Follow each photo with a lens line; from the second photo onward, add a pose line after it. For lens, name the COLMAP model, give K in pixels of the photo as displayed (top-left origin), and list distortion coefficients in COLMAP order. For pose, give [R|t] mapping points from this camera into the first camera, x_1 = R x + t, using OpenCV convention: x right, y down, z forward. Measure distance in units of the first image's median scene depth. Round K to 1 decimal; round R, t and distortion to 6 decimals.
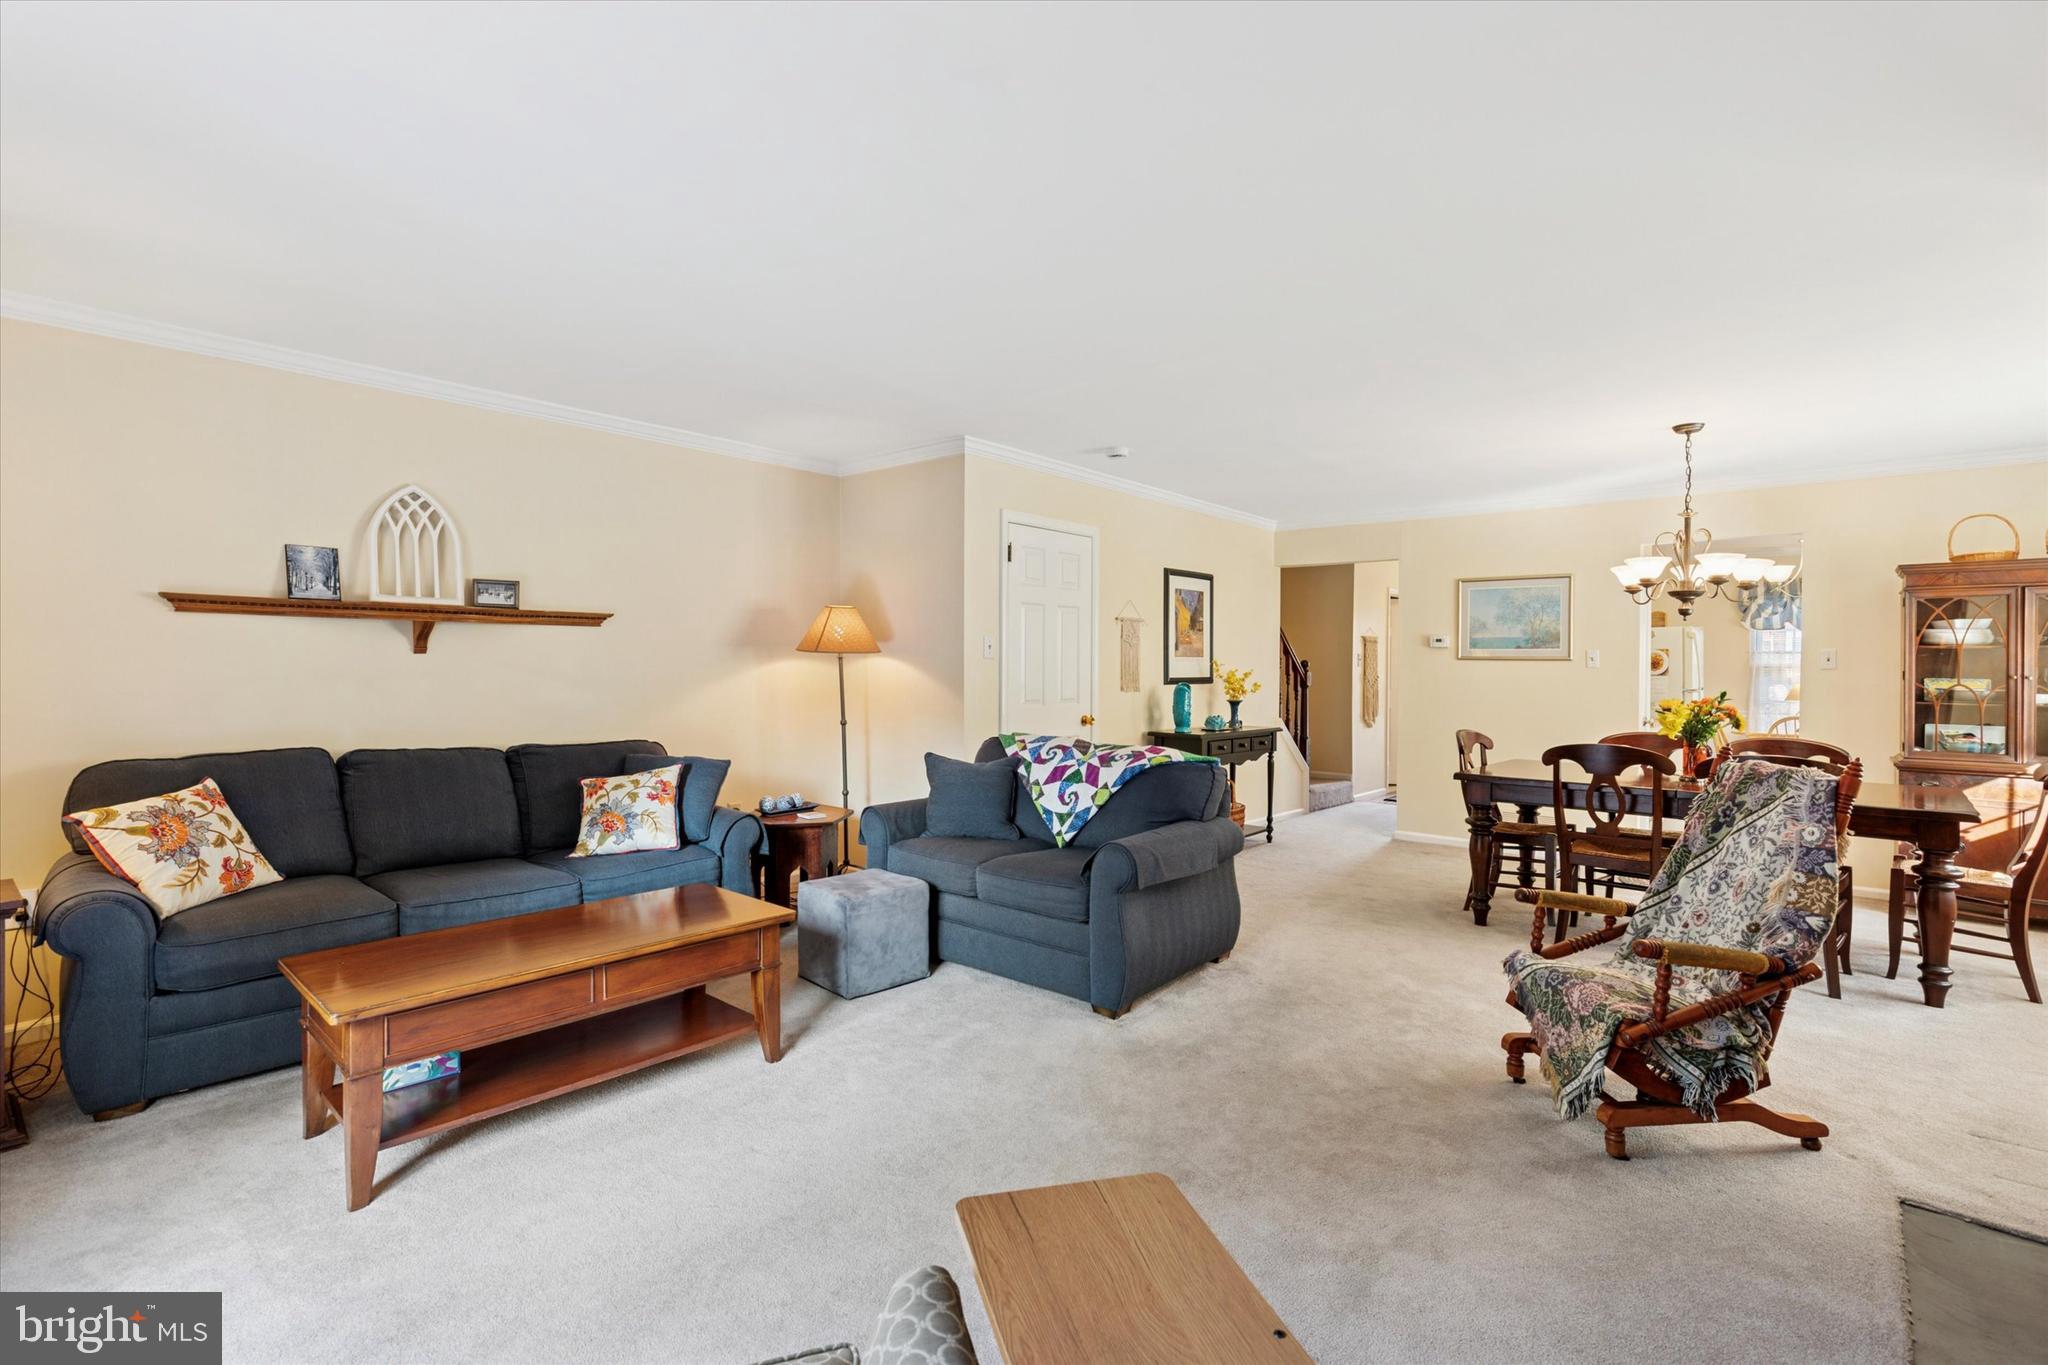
lens RADIAL K [[936.7, 0, 1028.2], [0, 936.7, 680.2], [0, 0, 1]] dist [0.003161, 0.000589]
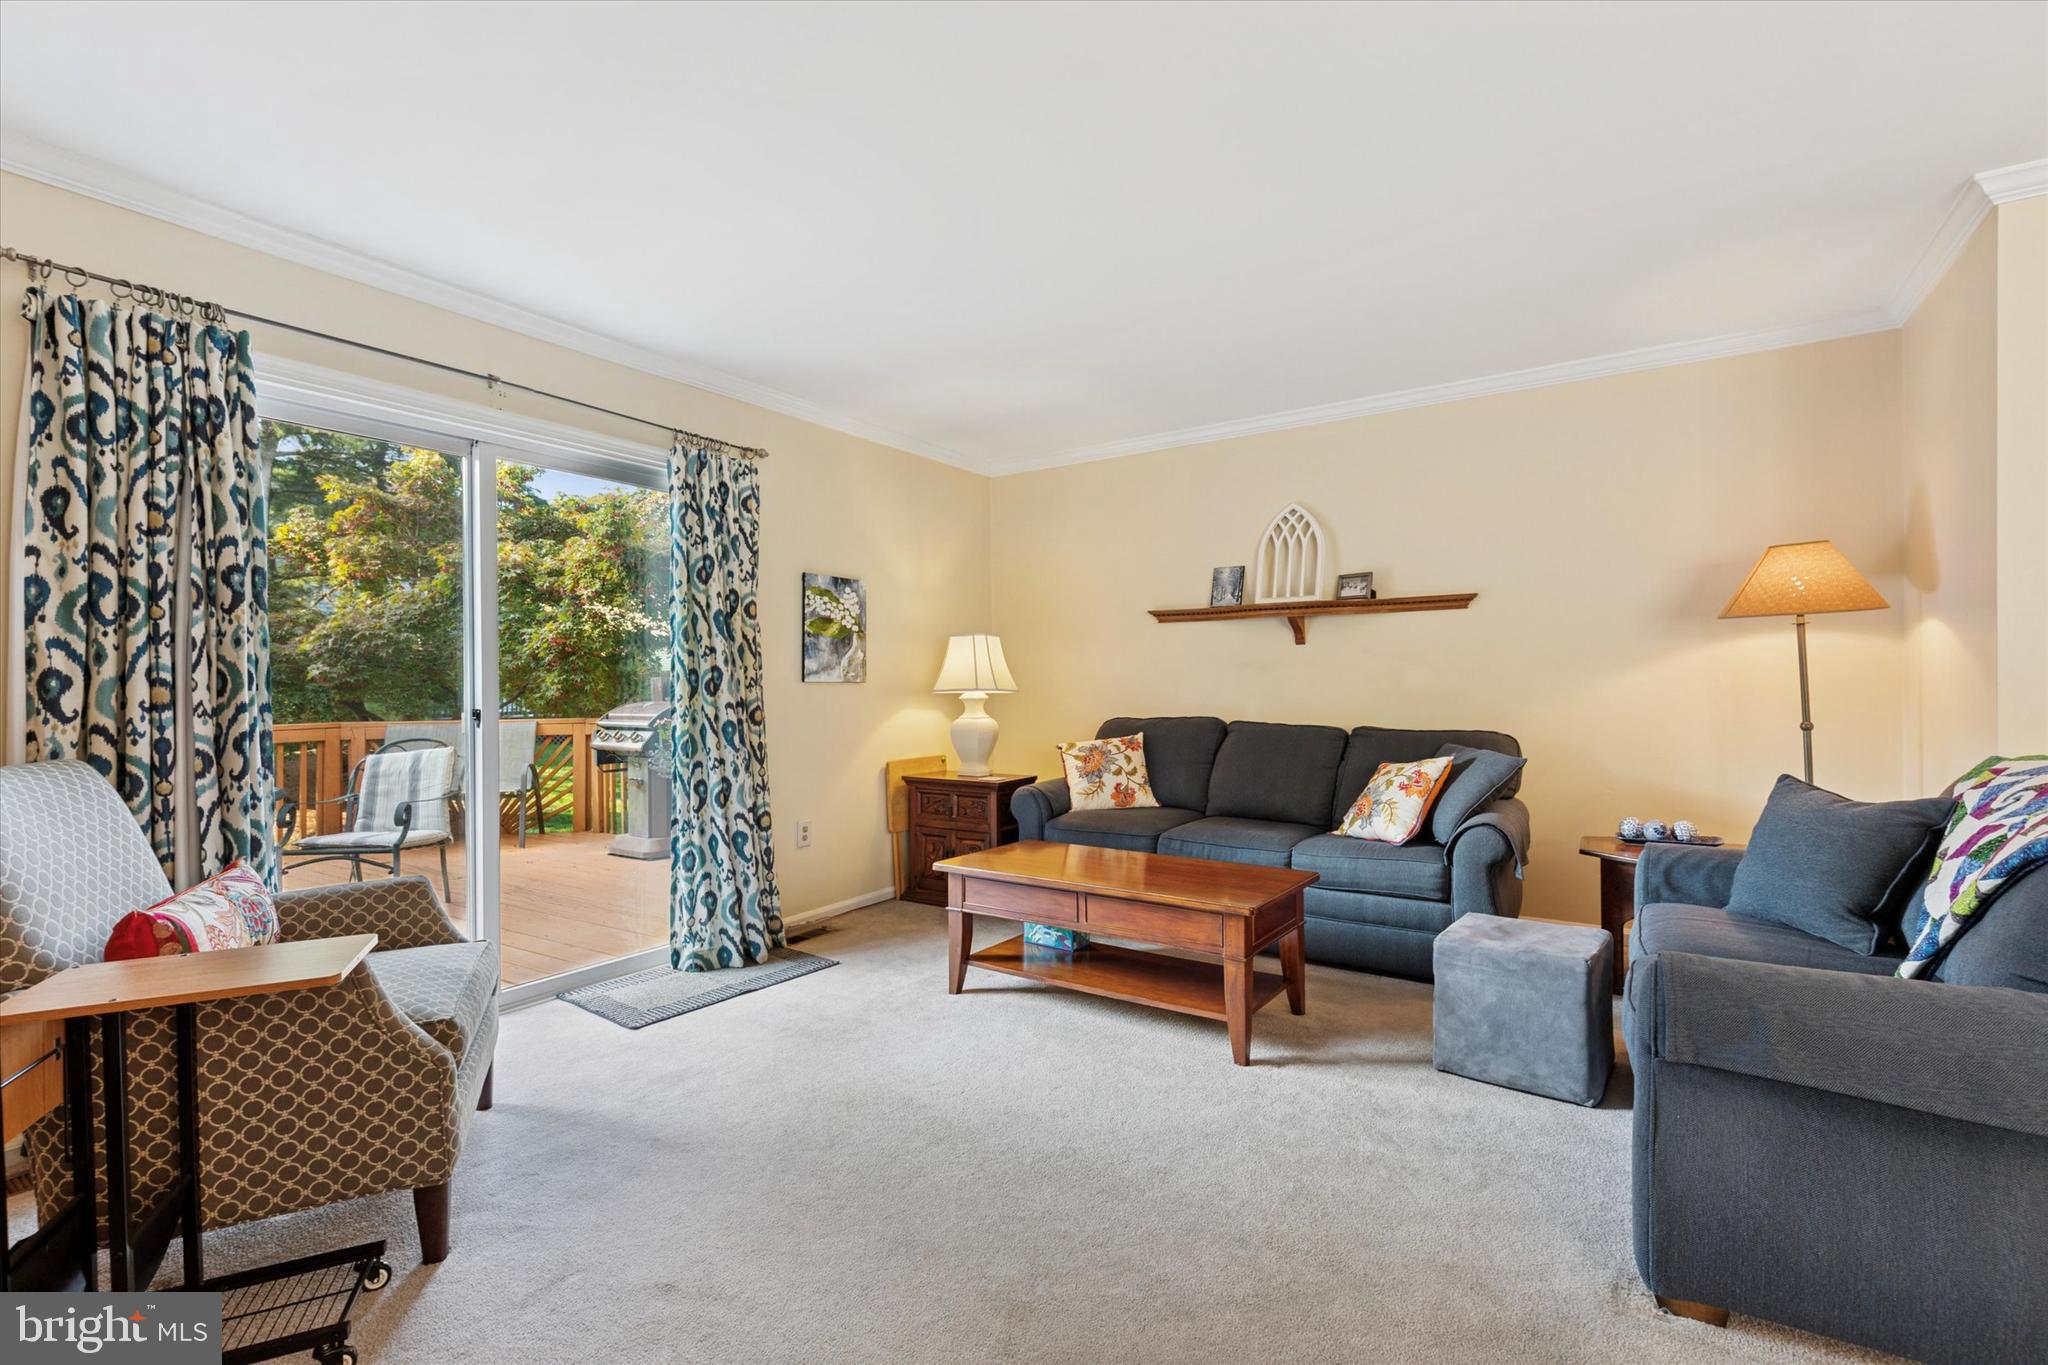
lens RADIAL K [[936.7, 0, 1032.4], [0, 936.7, 683.0], [0, 0, 1]] dist [0.003161, 0.000589]
pose [[0.106741, -0.006296, -0.994267, 0.518584], [-0.004707, 0.999966, -0.006837, 0.031876], [0.994276, 0.005410, 0.106707, 0.574140]]
